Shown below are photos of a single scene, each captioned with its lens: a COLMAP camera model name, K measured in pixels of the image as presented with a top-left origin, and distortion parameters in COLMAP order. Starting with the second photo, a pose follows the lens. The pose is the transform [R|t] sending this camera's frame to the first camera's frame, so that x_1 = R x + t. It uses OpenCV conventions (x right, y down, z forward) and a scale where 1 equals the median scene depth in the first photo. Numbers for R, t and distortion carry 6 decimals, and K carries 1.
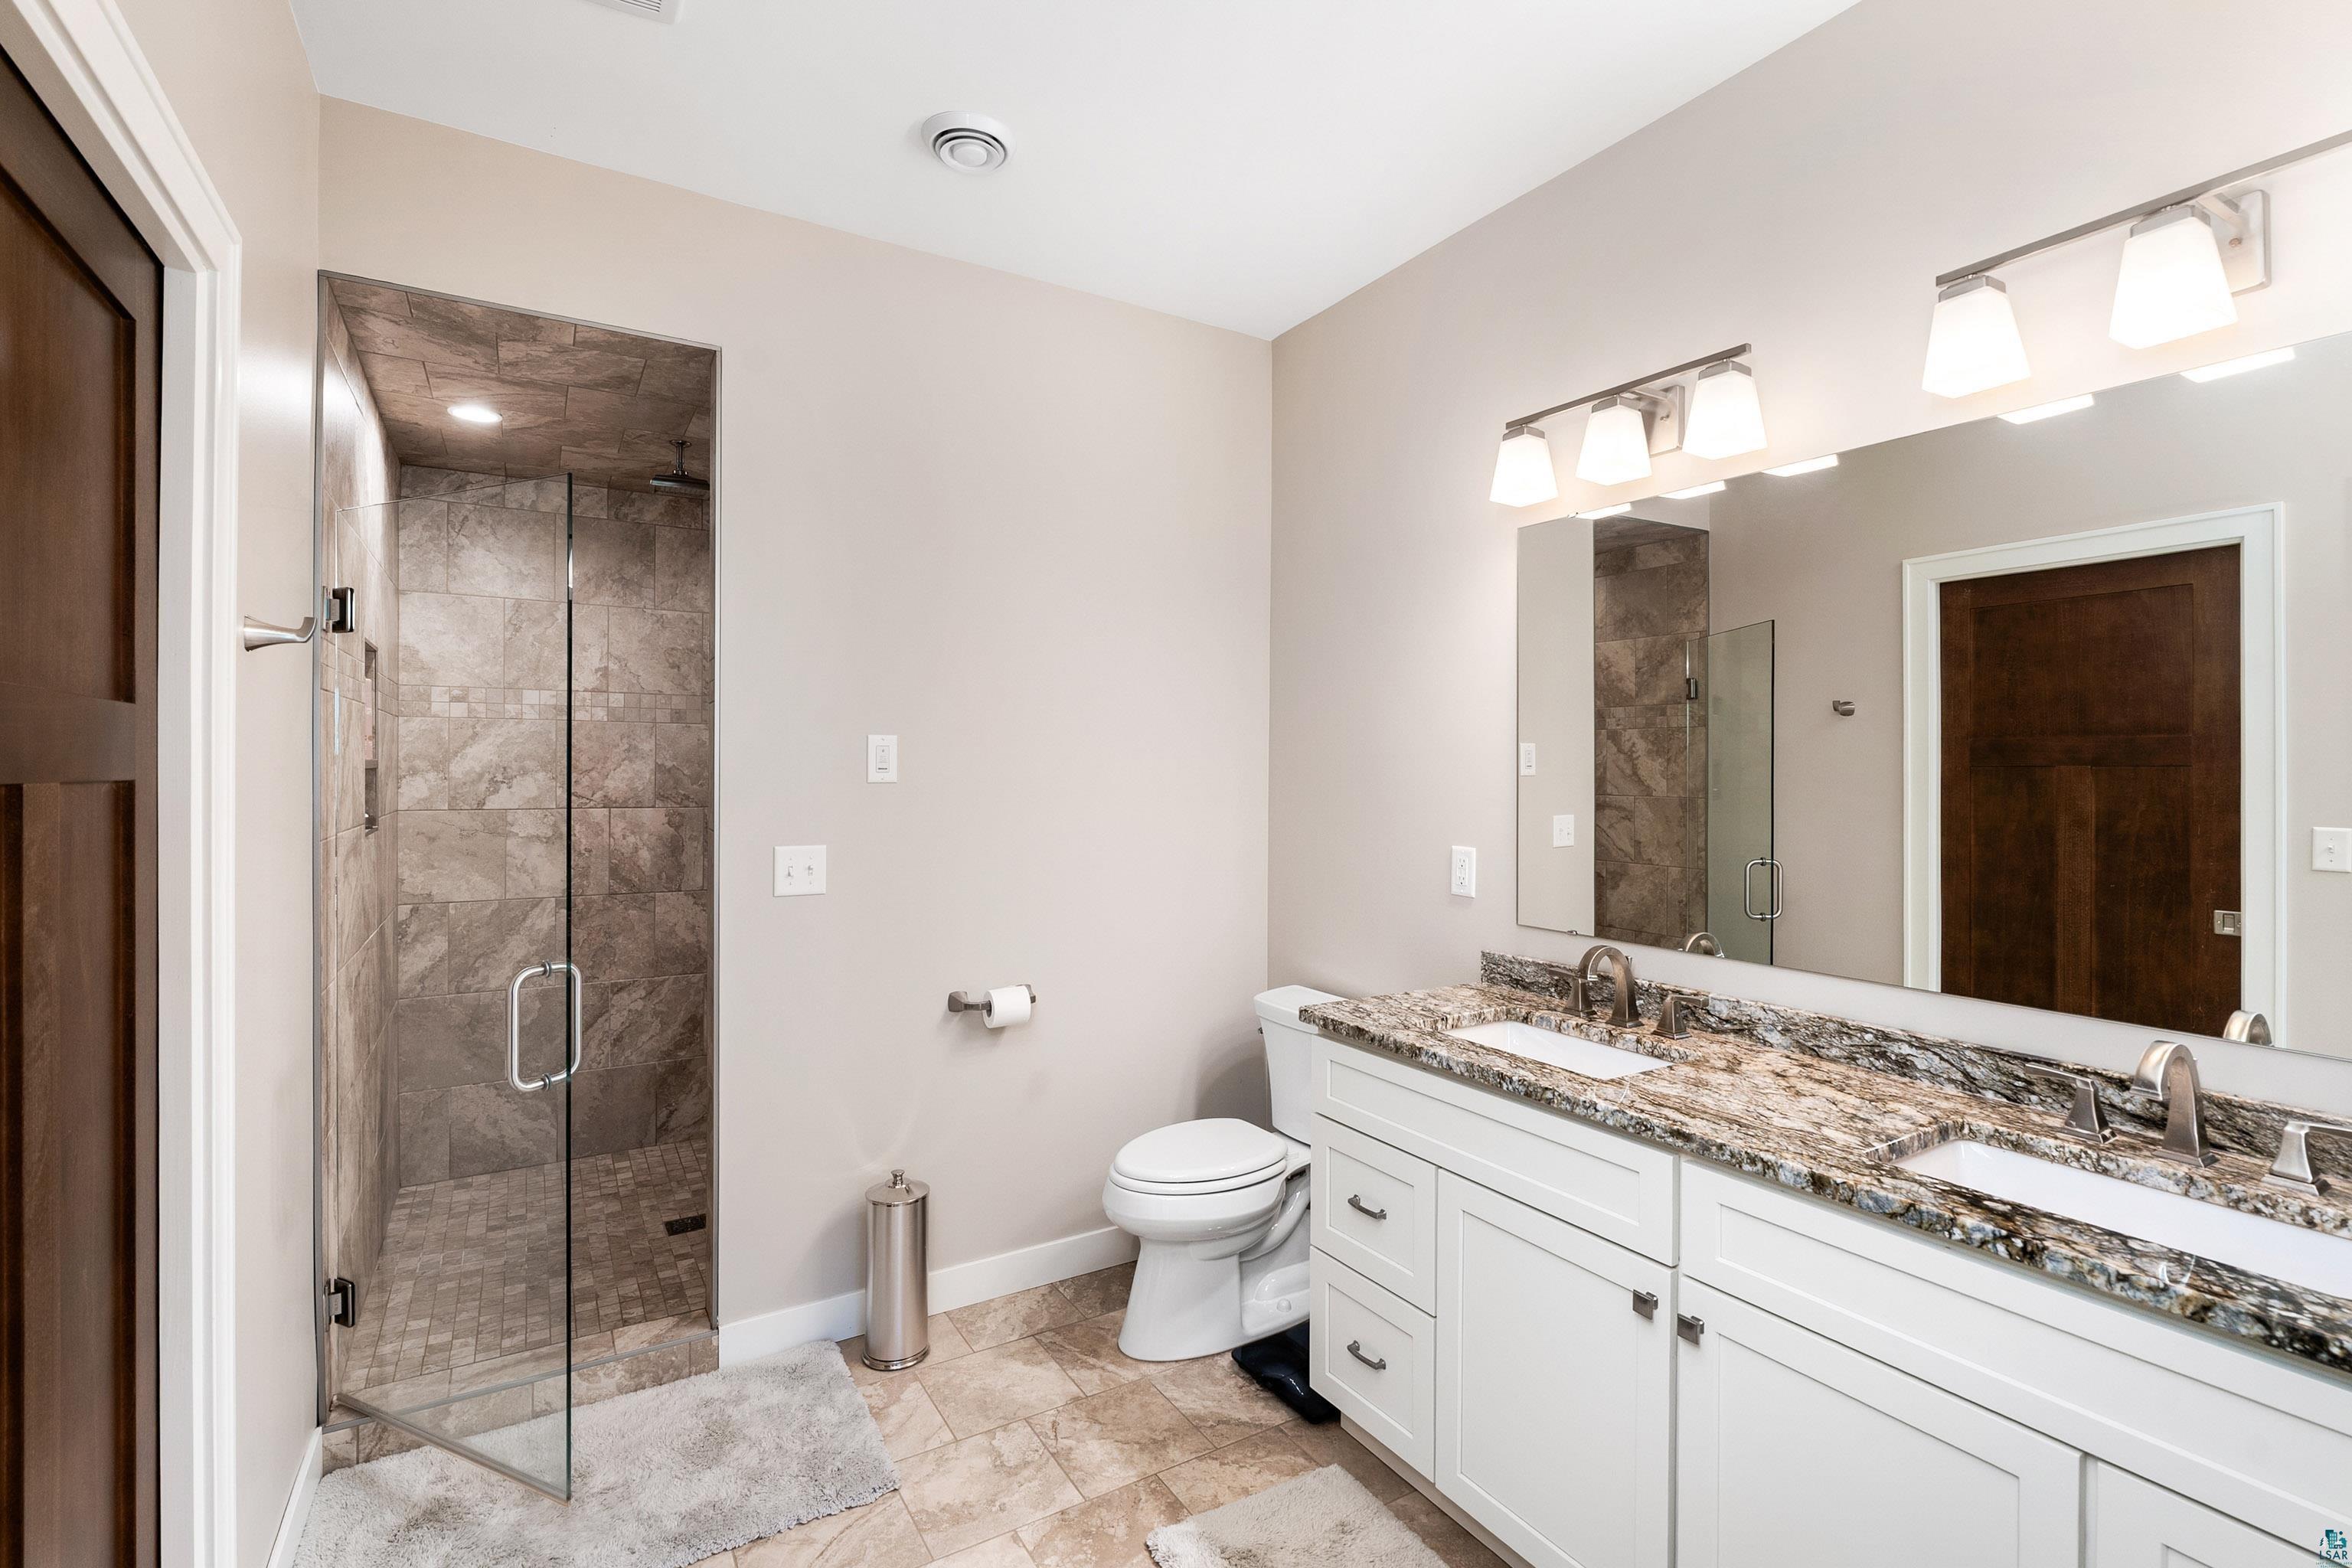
lens RADIAL K [[1064.3, 0, 1176.0], [0, 1064.3, 784.0], [0, 0, 1]] dist [-0.001930, -0.000915]
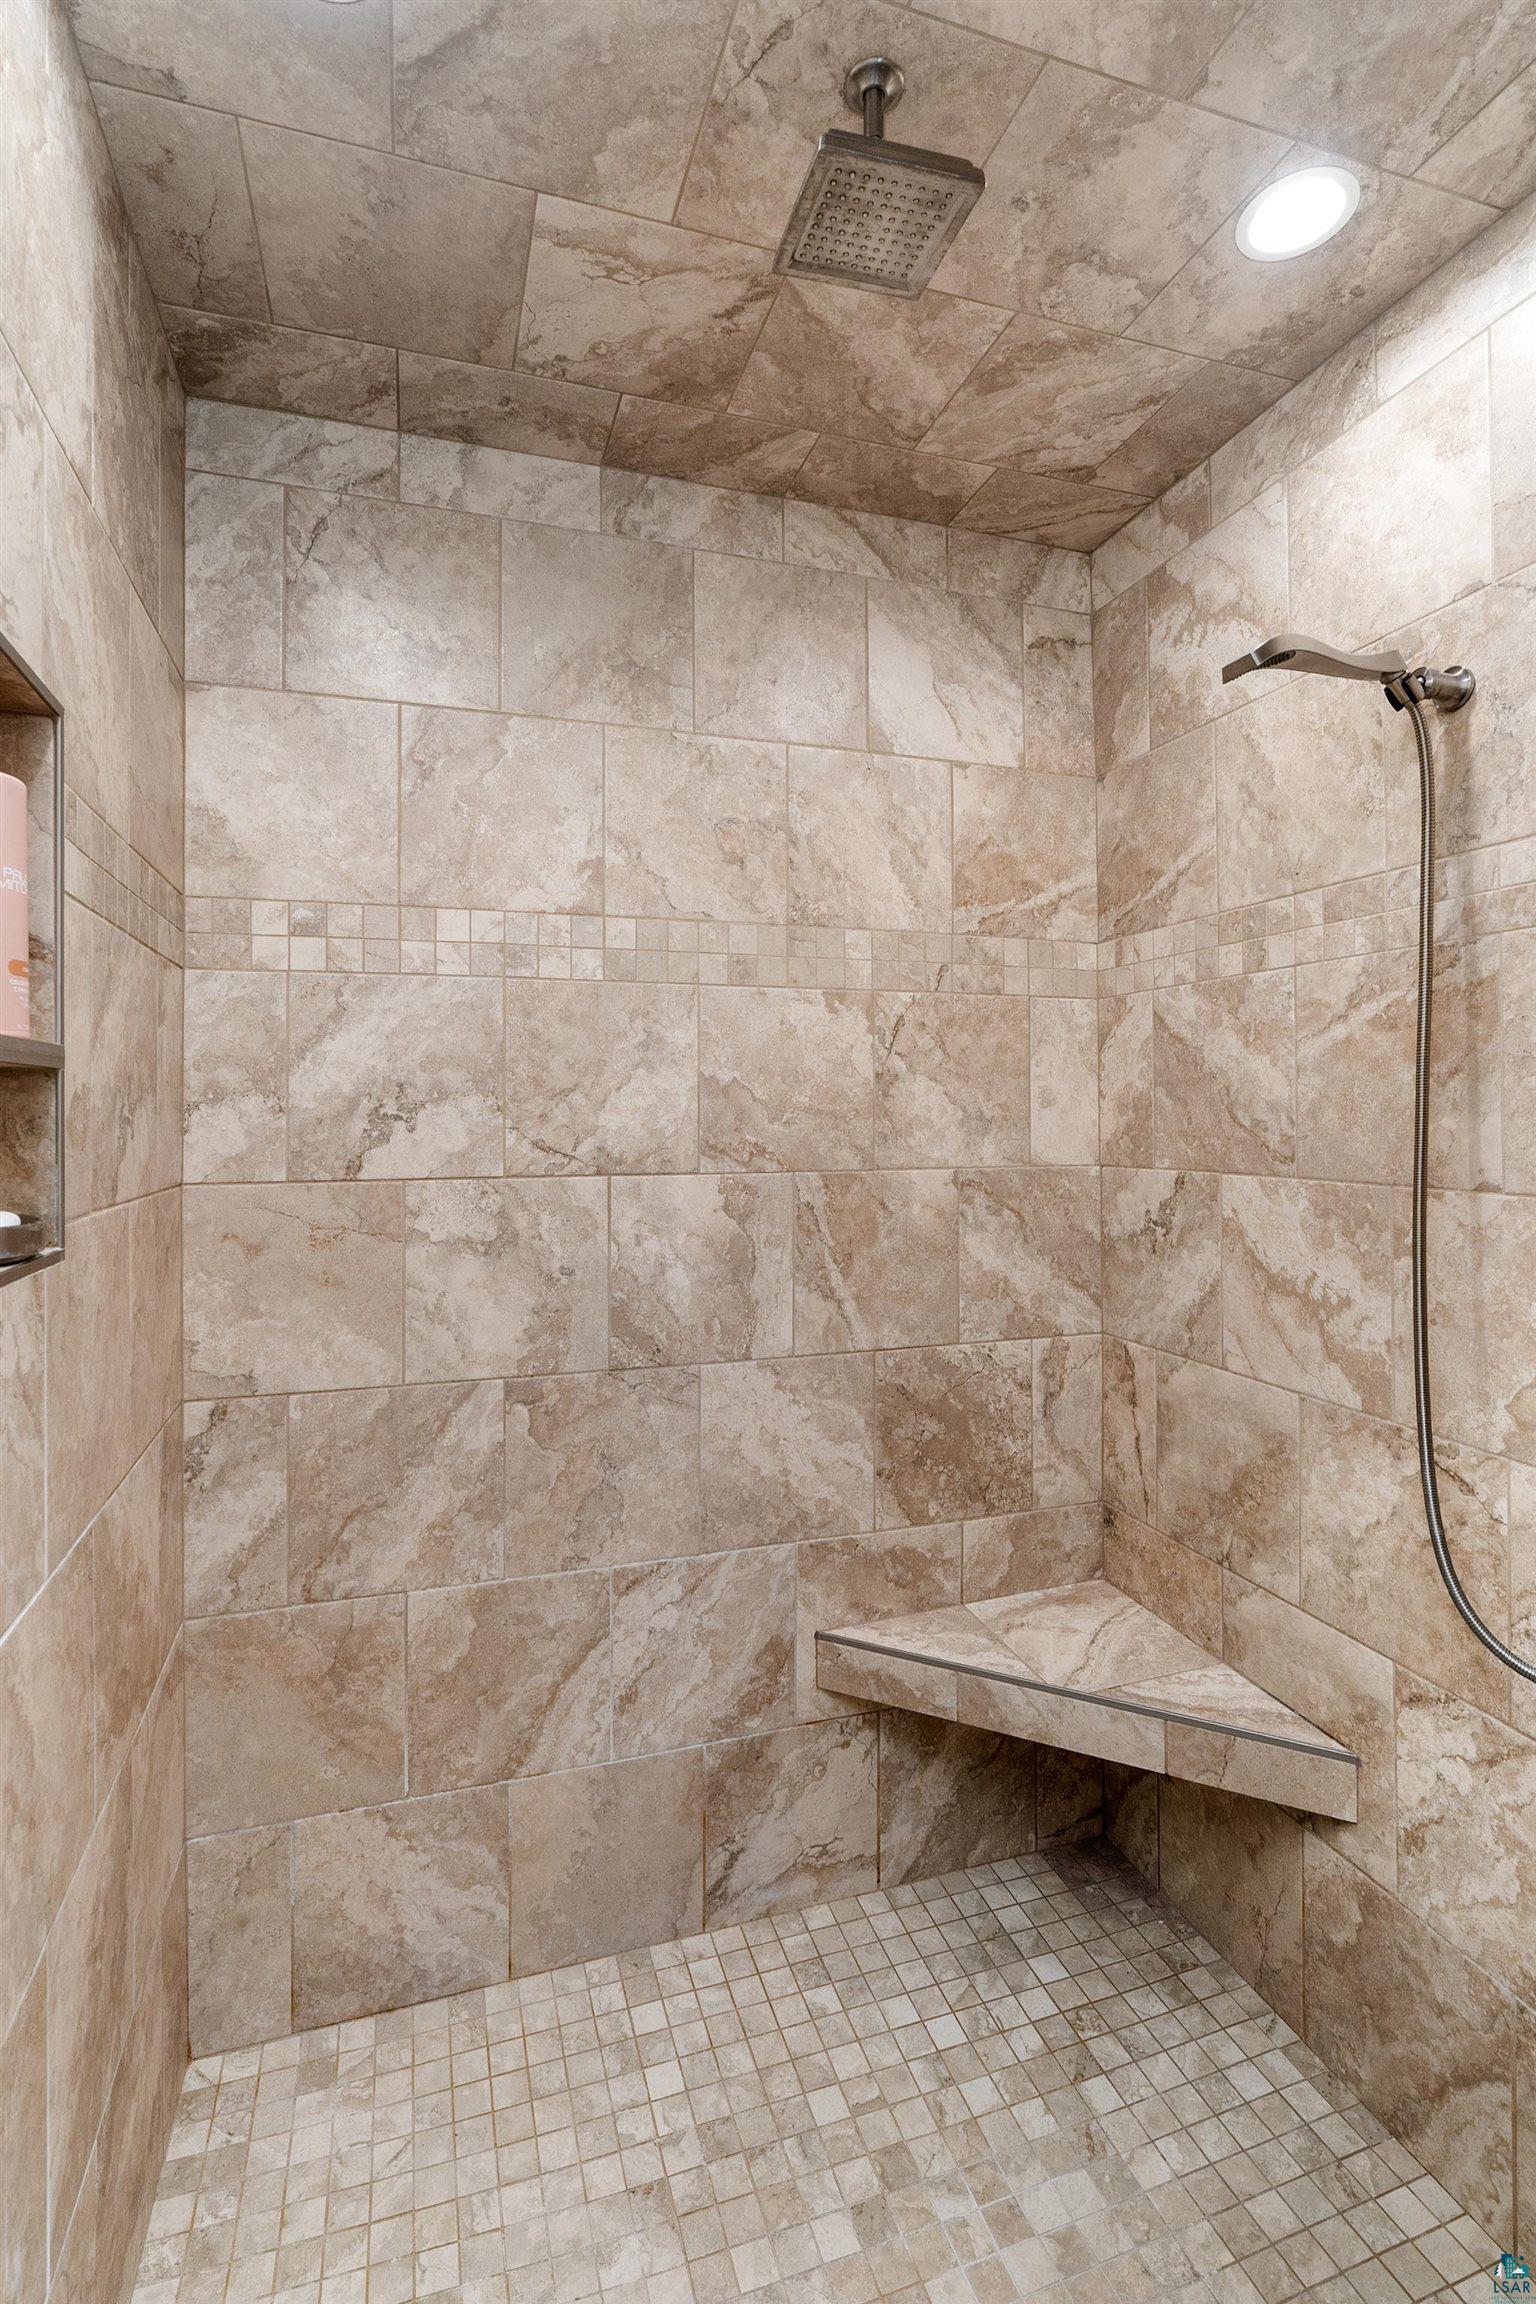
lens RADIAL K [[1042.5, 0, 714.6], [0, 1042.5, 1119.2], [0, 0, 1]] dist [-0.001930, -0.000915]
pose [[0.965030, -0.006554, -0.262059, -0.391834], [0.004960, 0.999965, -0.006743, 0.002291], [0.262094, 0.005207, 0.965028, 0.615664]]
